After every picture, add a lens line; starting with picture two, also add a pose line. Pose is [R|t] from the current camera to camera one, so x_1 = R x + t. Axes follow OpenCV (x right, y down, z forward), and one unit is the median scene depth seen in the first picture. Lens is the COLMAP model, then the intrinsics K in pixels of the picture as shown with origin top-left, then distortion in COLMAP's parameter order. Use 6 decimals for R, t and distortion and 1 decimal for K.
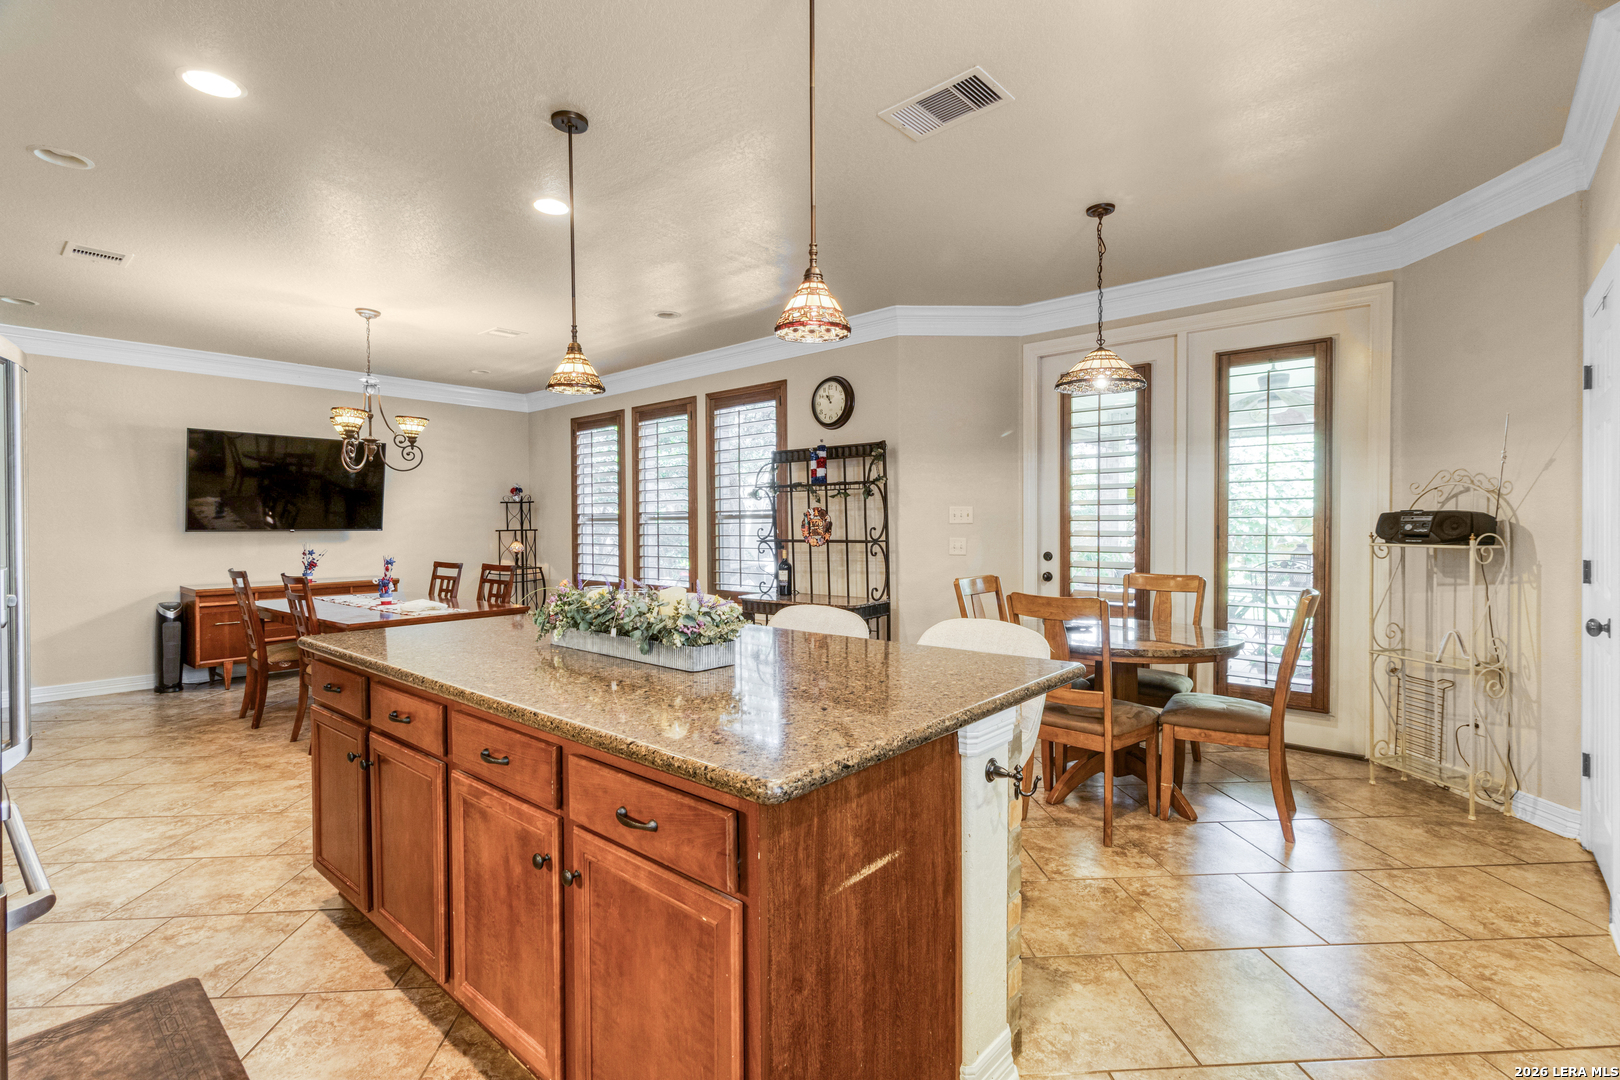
lens RADIAL K [[745.8, 0, 810.0], [0, 745.8, 540.0], [0, 0, 1]] dist [-0.000064, -0.000003]
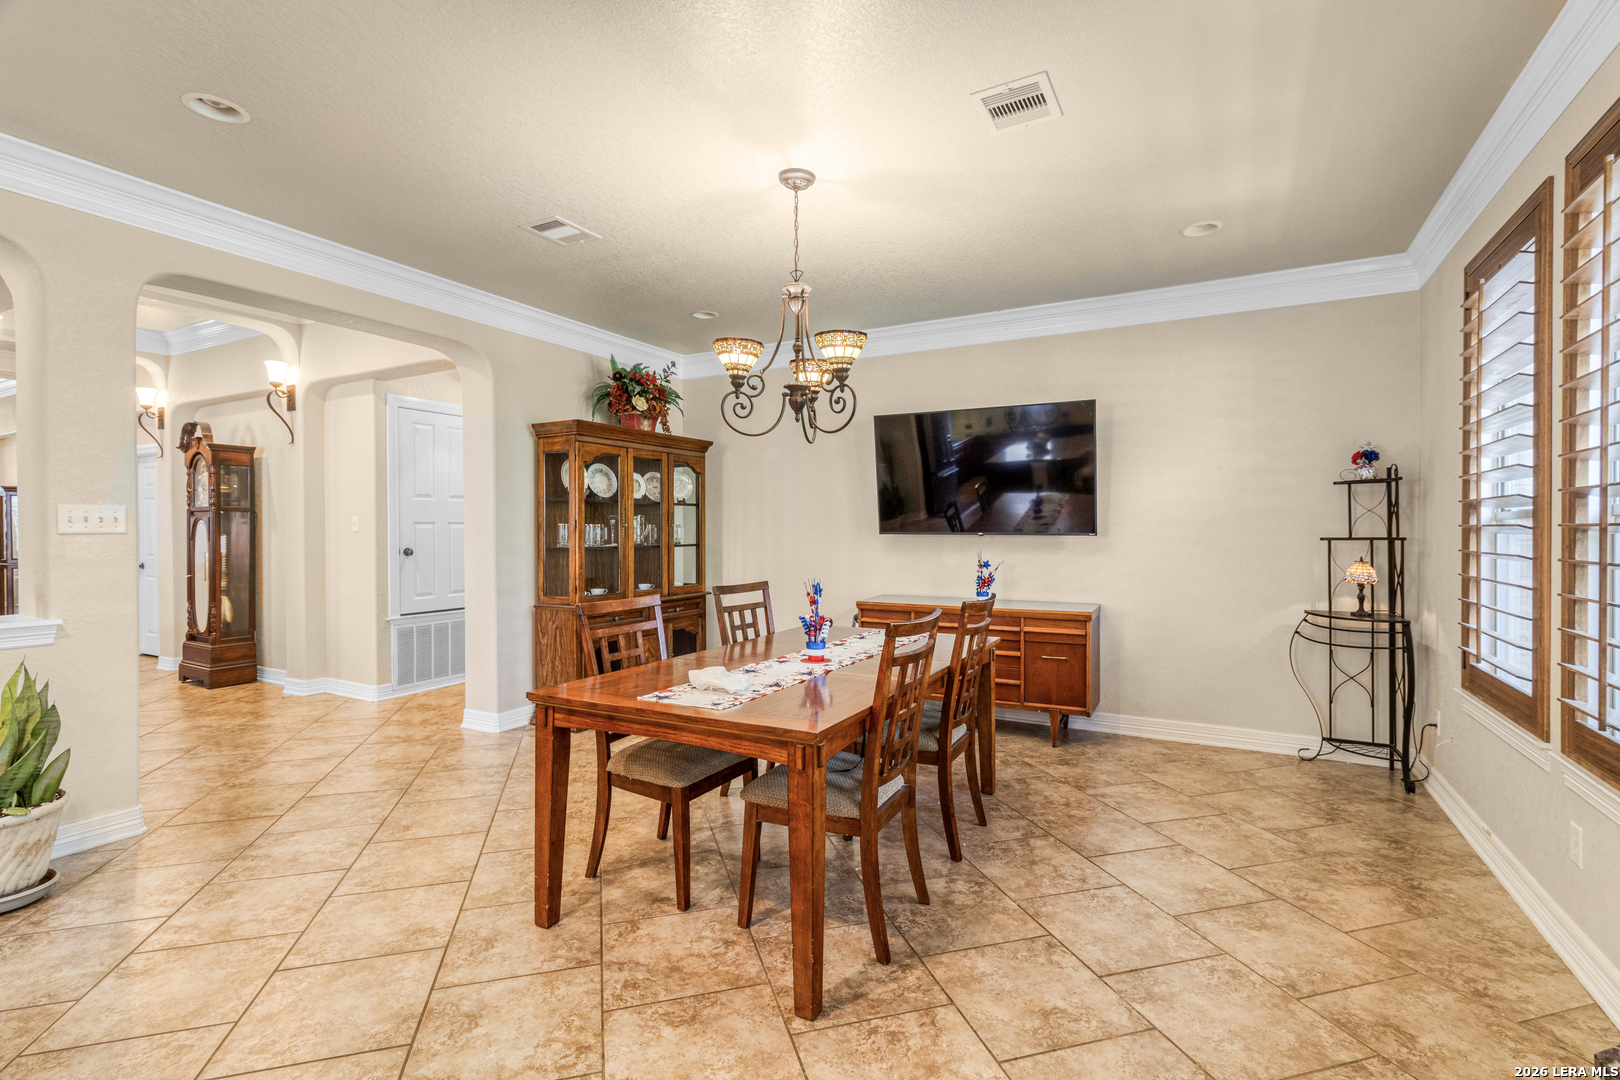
lens RADIAL K [[773.7, 0, 810.0], [0, 773.7, 540.0], [0, 0, 1]] dist [-0.015080, -0.000068]
pose [[0.189570, 0.023157, -0.981594, 0.026609], [-0.021802, 0.999575, 0.019371, -0.017141], [0.981625, 0.017728, 0.189995, 0.693607]]
